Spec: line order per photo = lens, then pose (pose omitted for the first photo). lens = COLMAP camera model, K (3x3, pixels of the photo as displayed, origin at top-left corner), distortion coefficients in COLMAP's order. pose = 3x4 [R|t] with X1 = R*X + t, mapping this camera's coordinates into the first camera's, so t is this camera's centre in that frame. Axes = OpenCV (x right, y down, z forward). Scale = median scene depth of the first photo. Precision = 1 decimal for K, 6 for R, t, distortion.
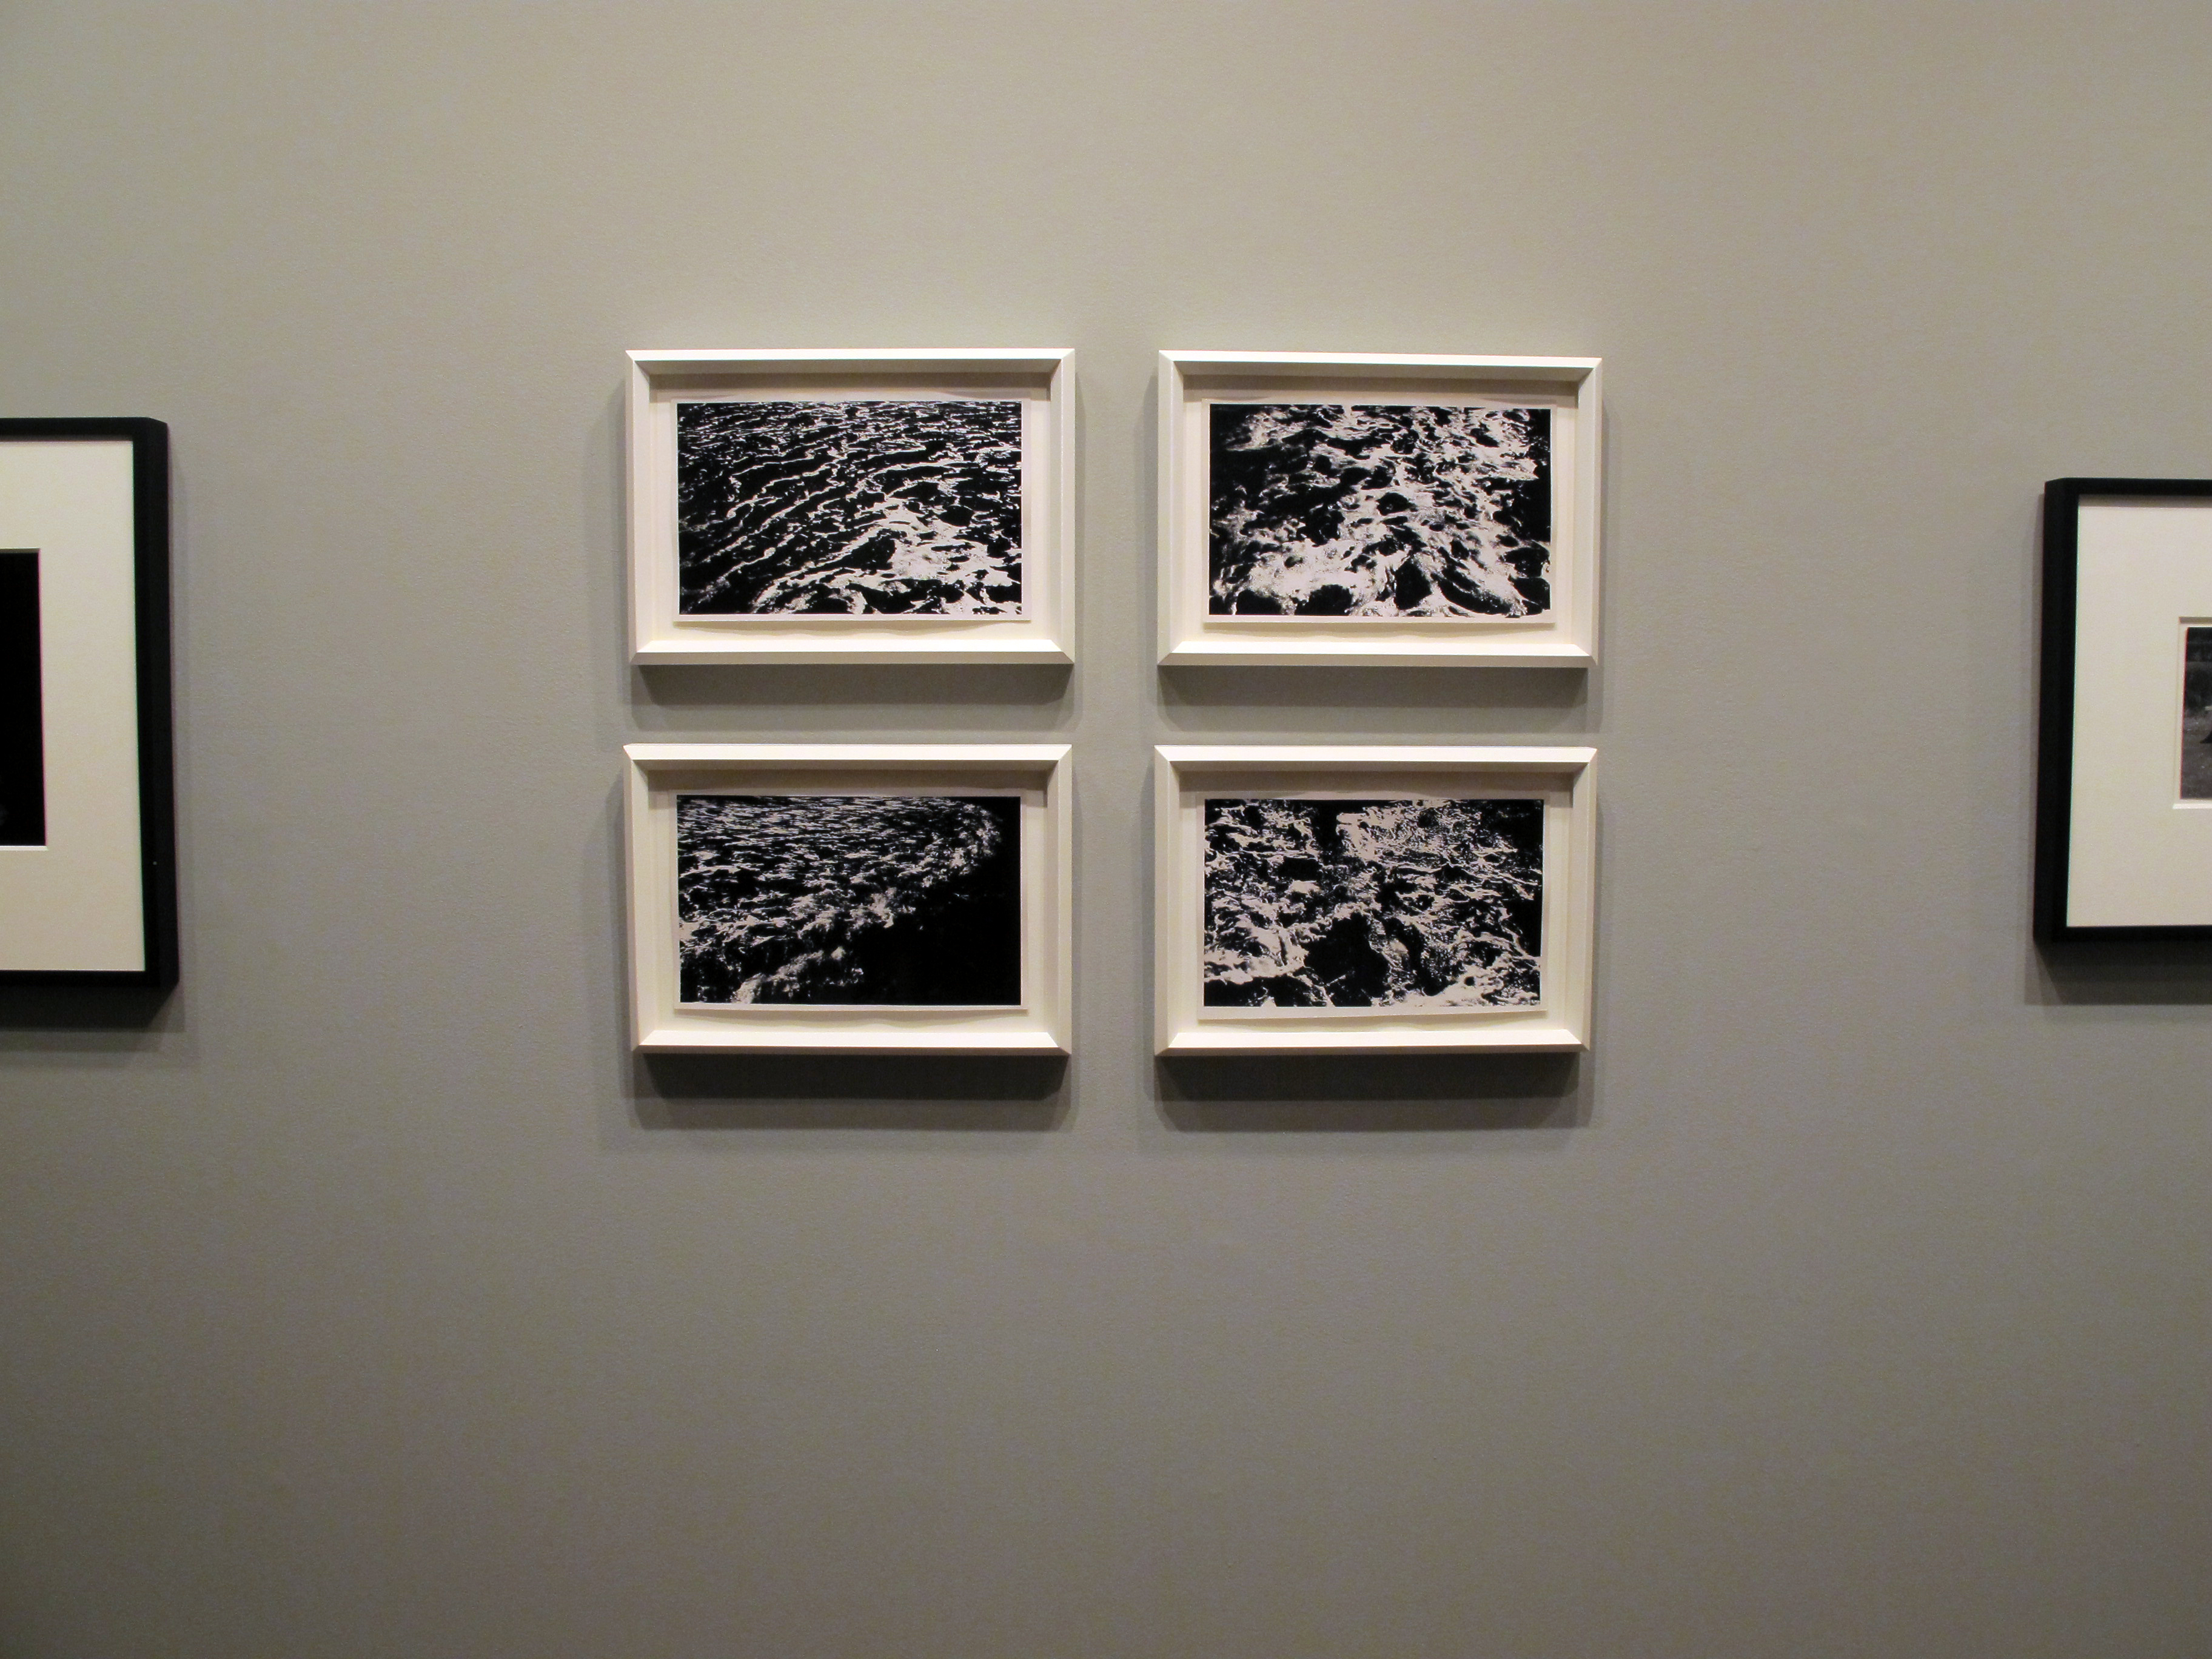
lens RADIAL K [[1862.4, 0, 1112.1], [0, 1862.4, 839.7], [0, 0, 1]] dist [-0.150428, 0.116138]
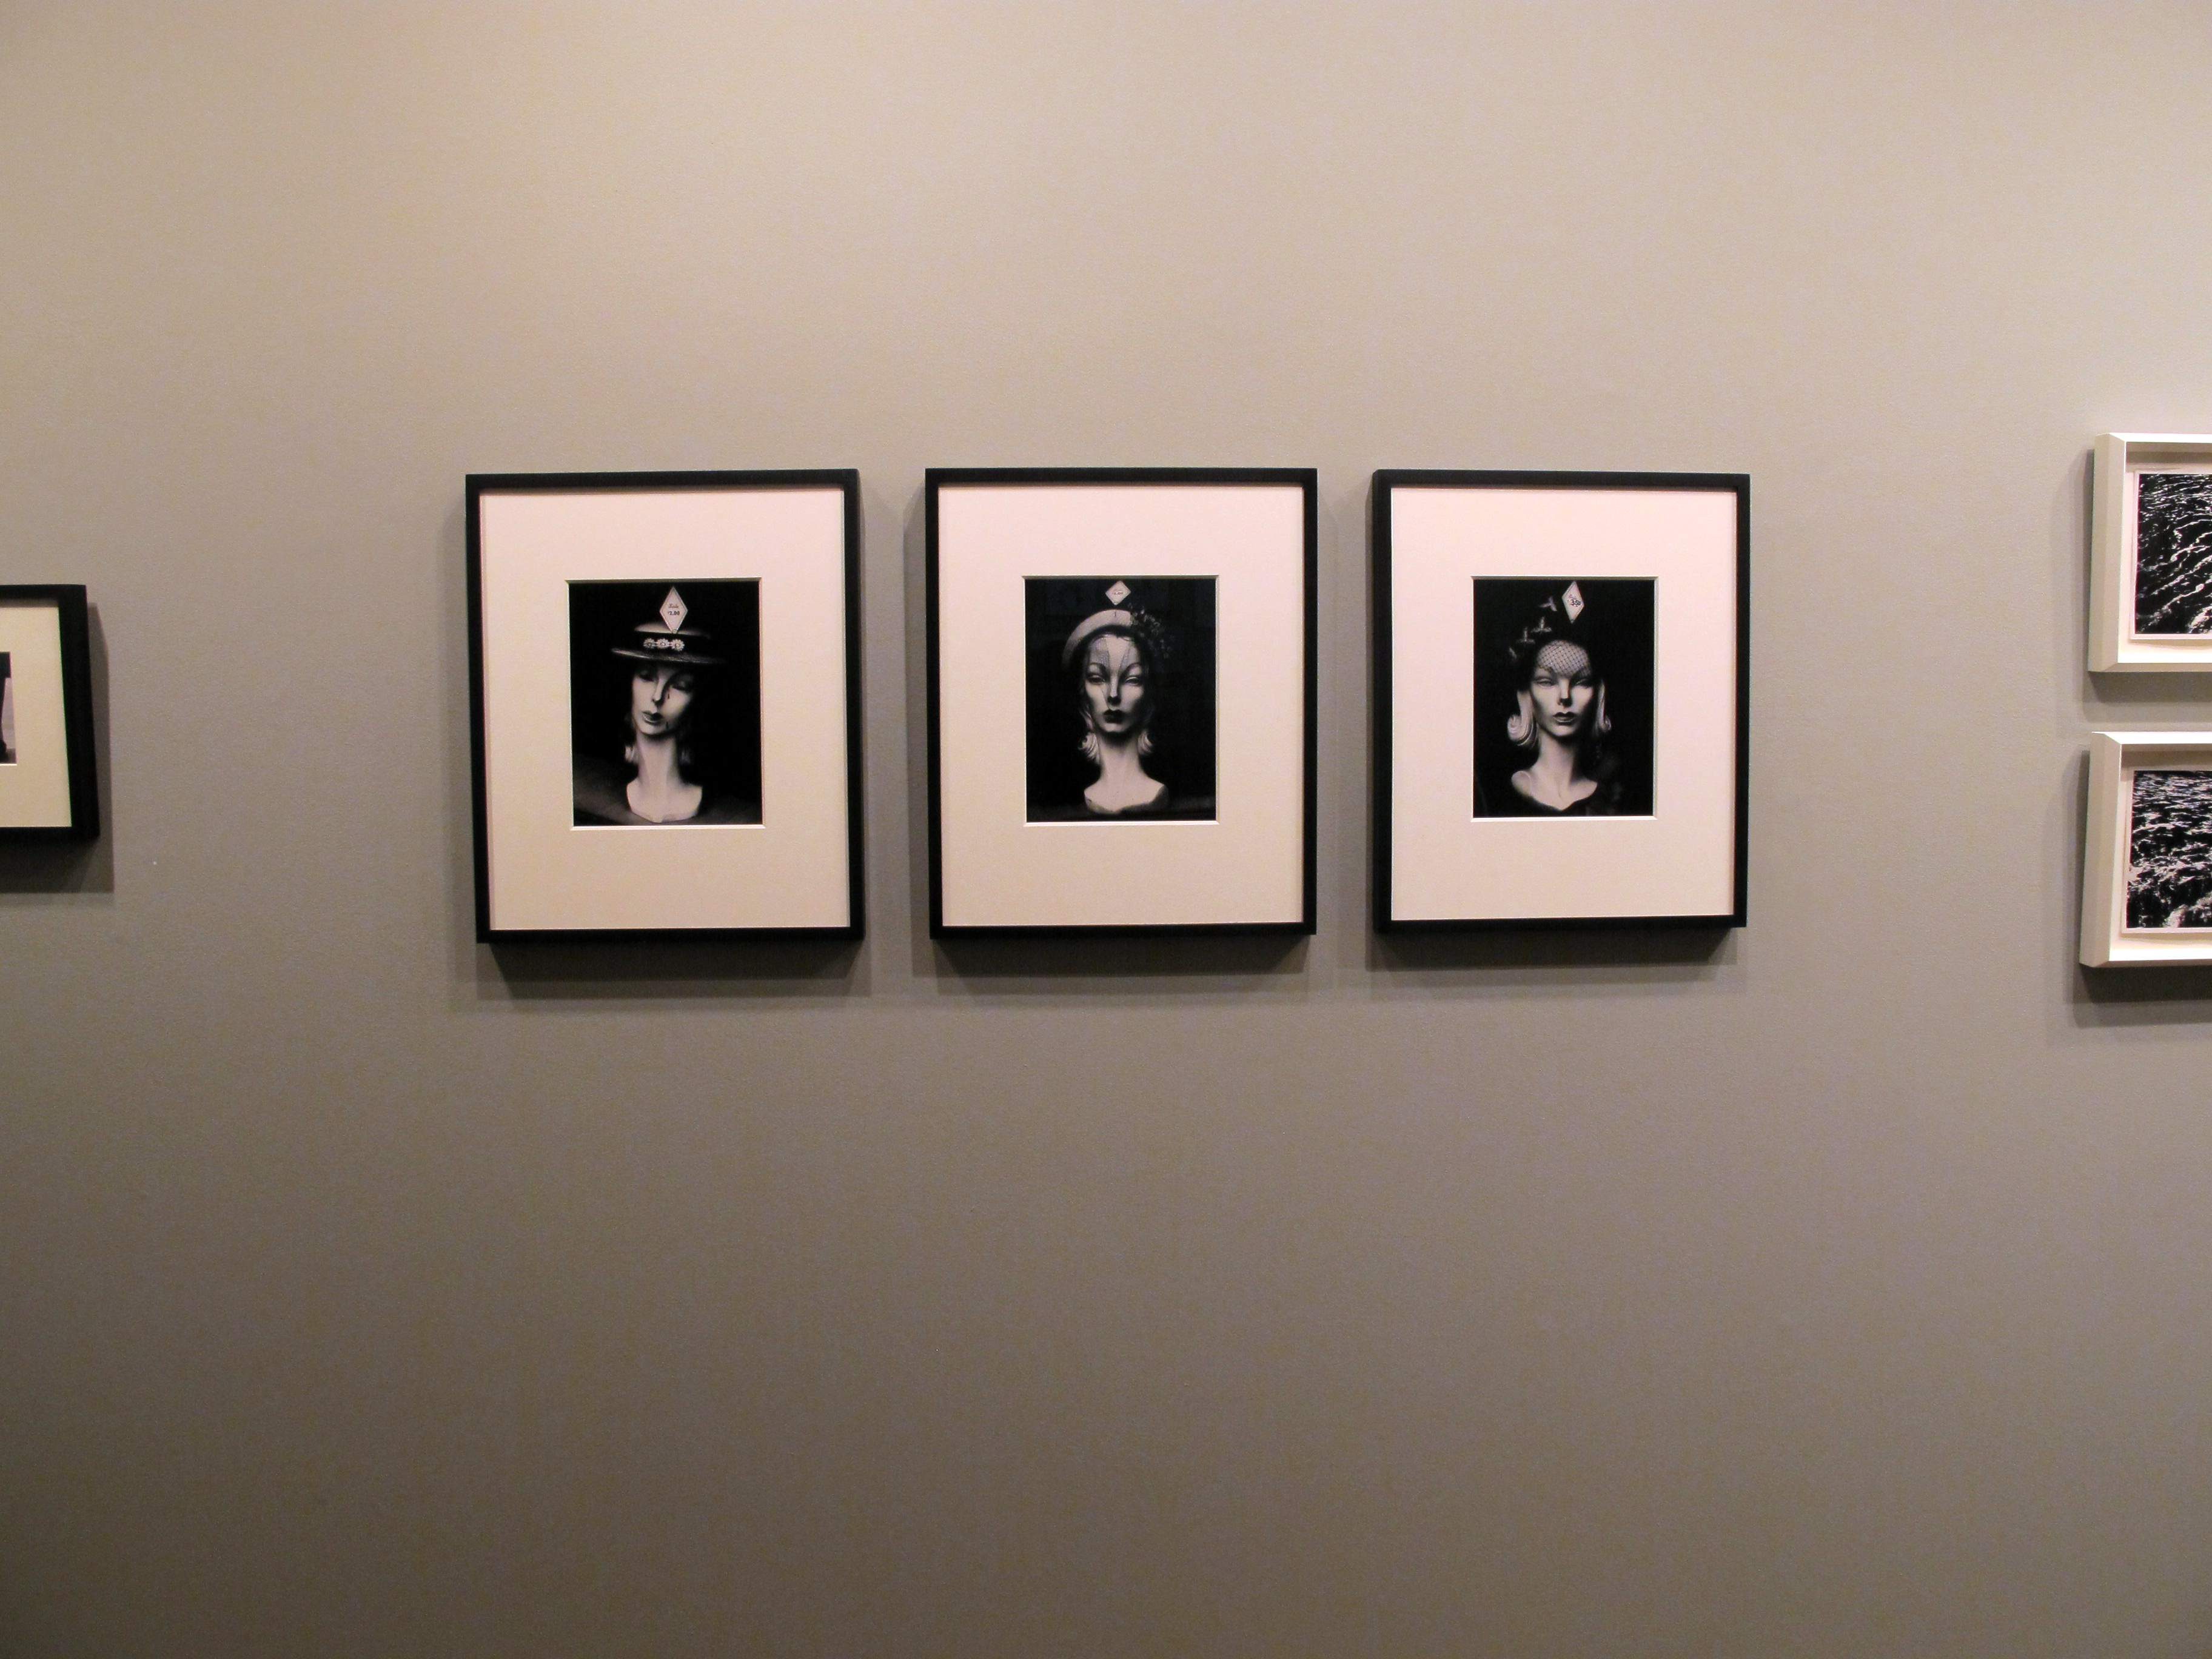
lens RADIAL K [[1862.4, 0, 1098.1], [0, 1862.4, 817.7], [0, 0, 1]] dist [-0.150428, 0.116138]
pose [[0.999435, -0.012355, 0.031244, -1.011791], [0.012484, 0.999914, -0.003922, 0.005160], [-0.031192, 0.004310, 0.999504, -0.256938]]
